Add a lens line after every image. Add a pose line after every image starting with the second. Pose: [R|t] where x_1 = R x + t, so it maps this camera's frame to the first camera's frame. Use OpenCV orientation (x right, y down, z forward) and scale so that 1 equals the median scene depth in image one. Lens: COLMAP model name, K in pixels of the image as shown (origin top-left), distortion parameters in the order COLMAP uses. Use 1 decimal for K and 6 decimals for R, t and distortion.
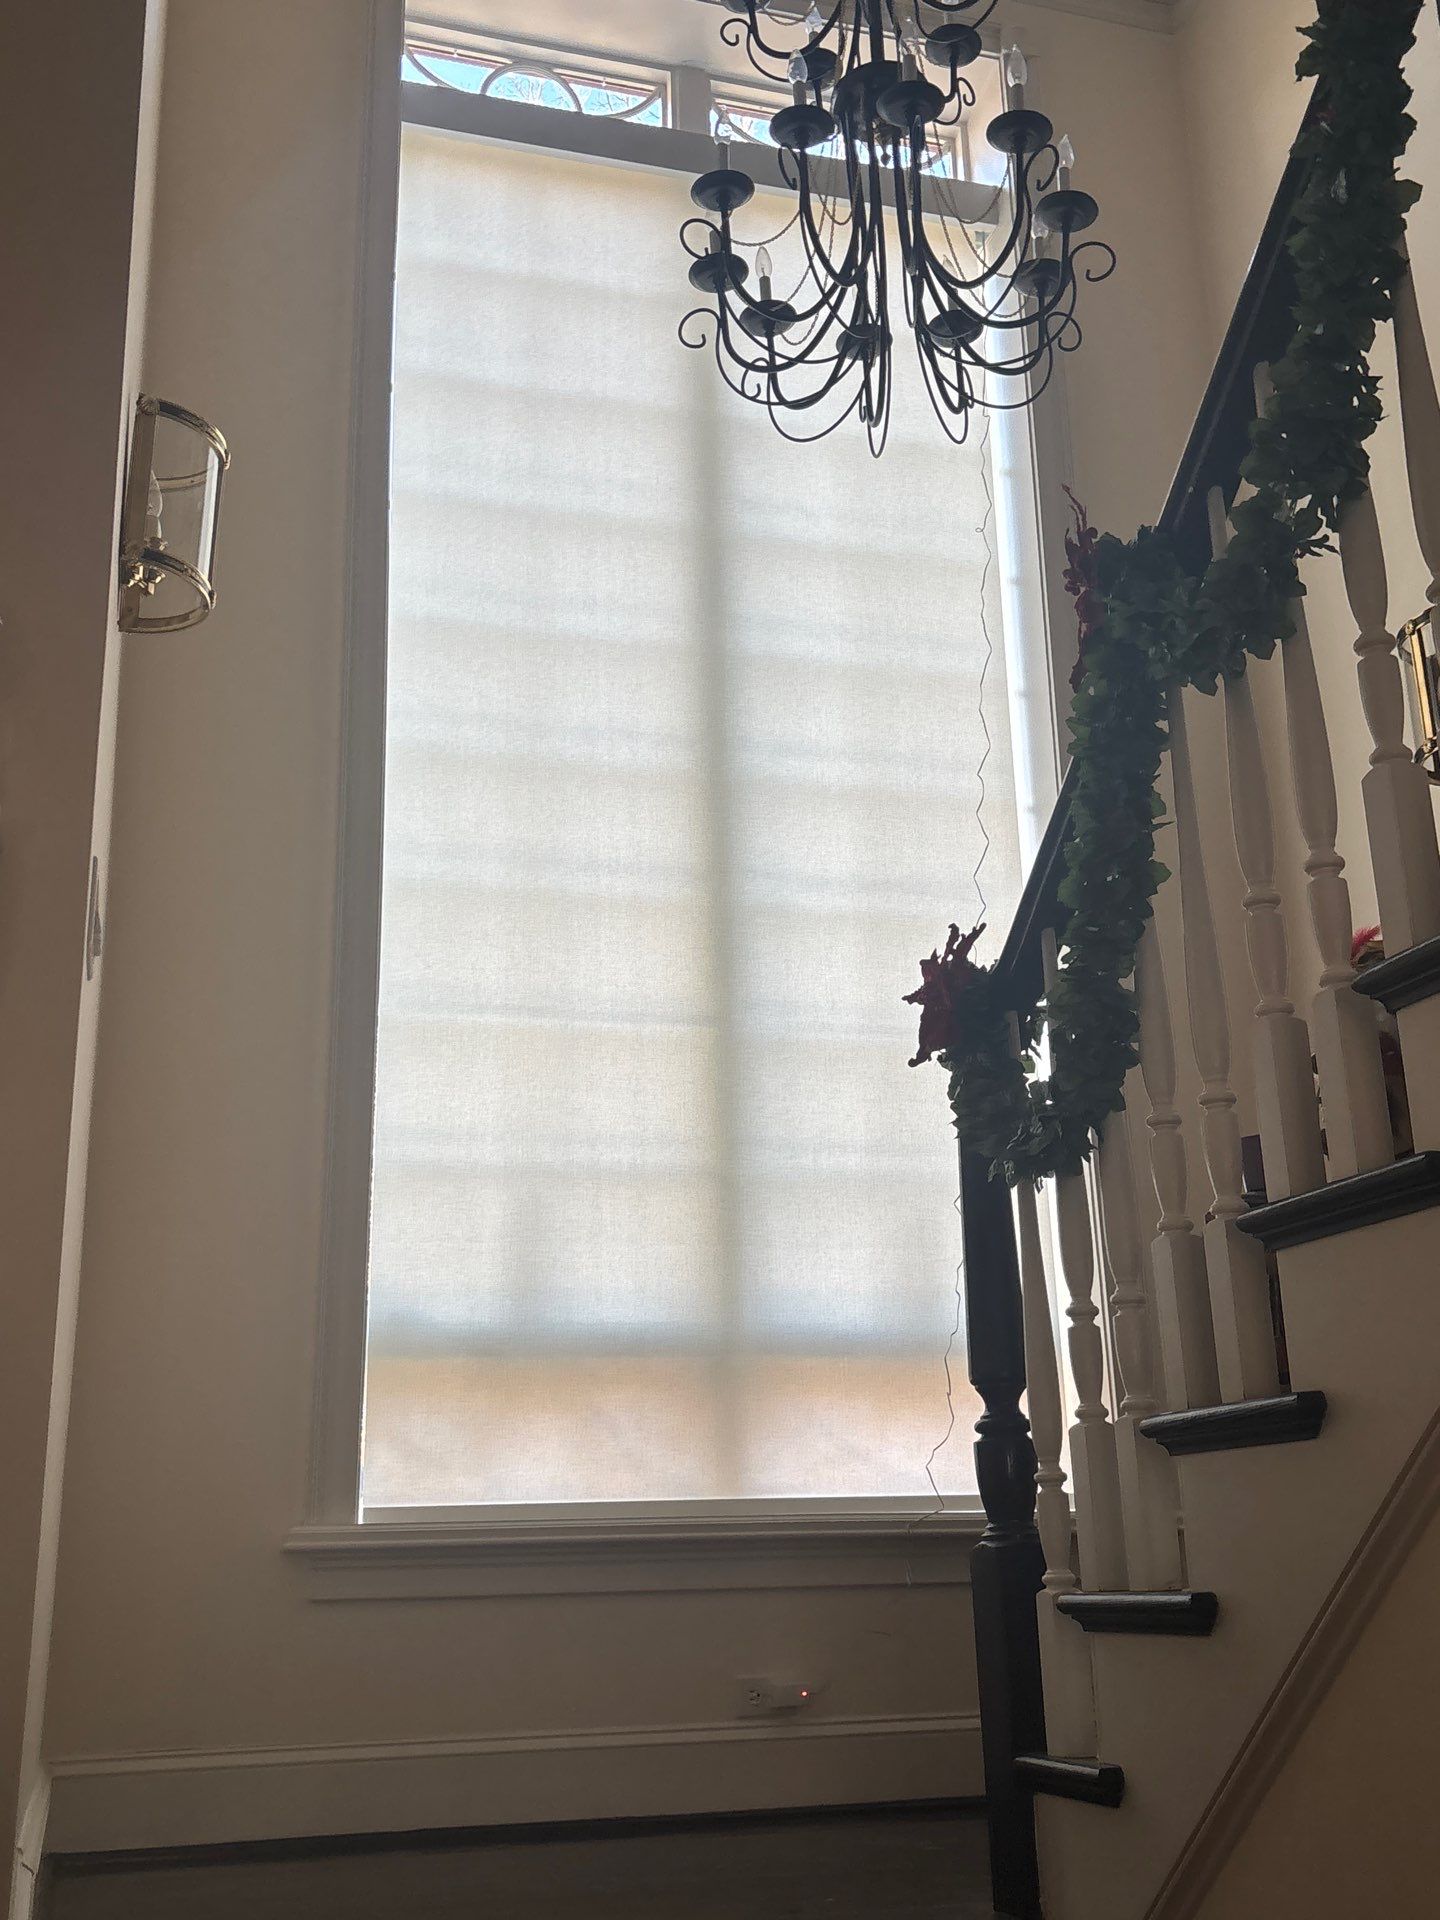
lens RADIAL K [[1994.5, 0, 720.0], [0, 1994.5, 960.0], [0, 0, 1]] dist [0.136000, -0.277868]
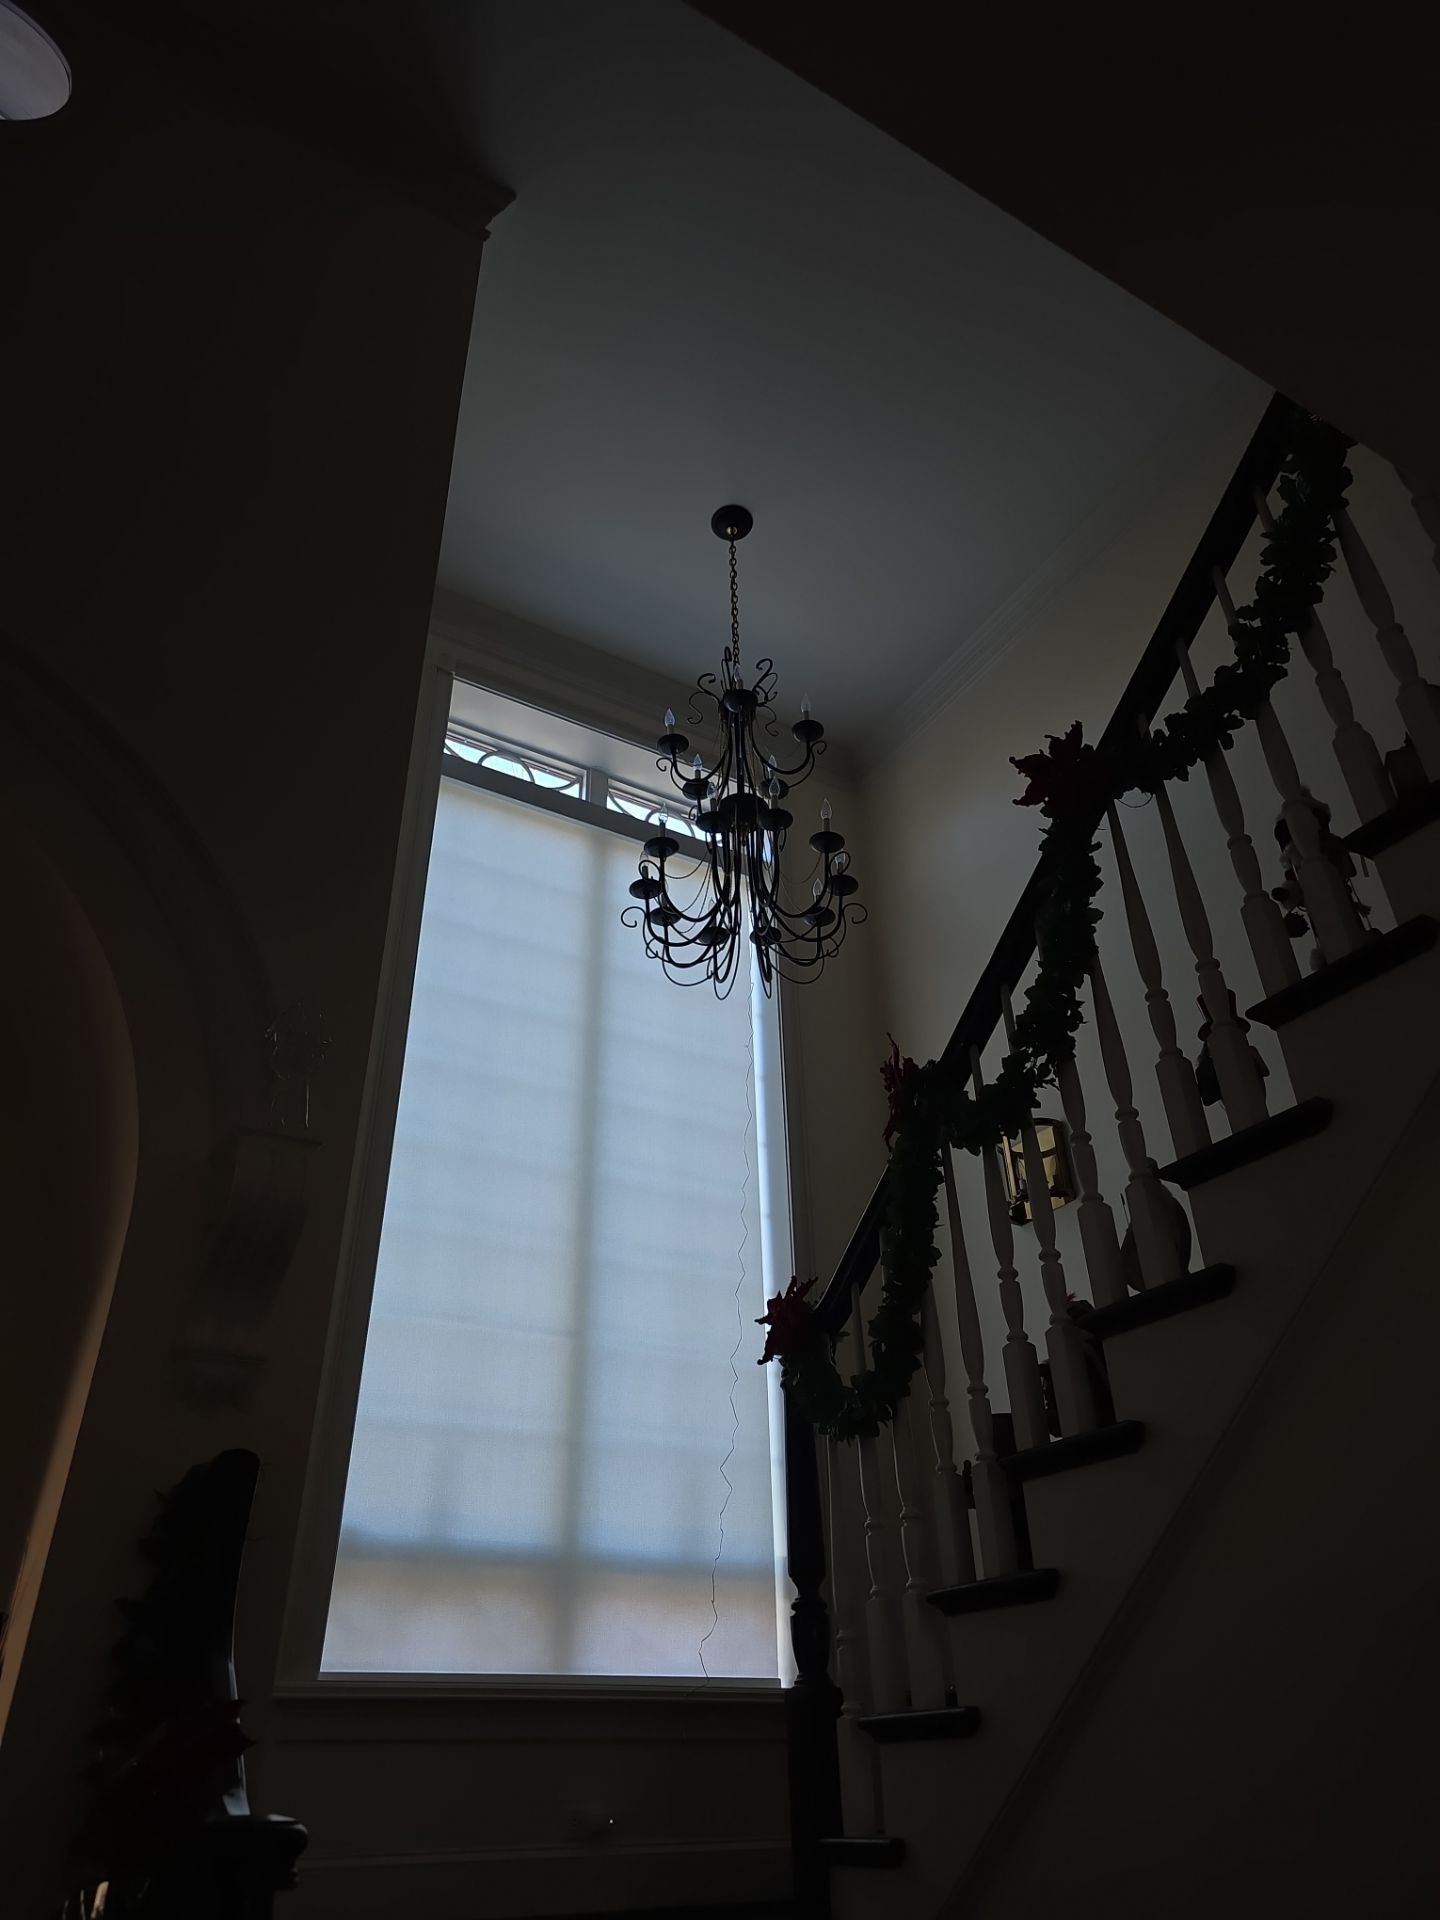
lens RADIAL K [[1314.8, 0, 720.0], [0, 1314.8, 960.0], [0, 0, 1]] dist [0.037644, -0.002194]
pose [[0.972531, 0.128160, 0.194317, -0.159652], [-0.072332, 0.959846, -0.271042, 0.026057], [-0.221251, 0.249541, 0.942750, -0.079222]]
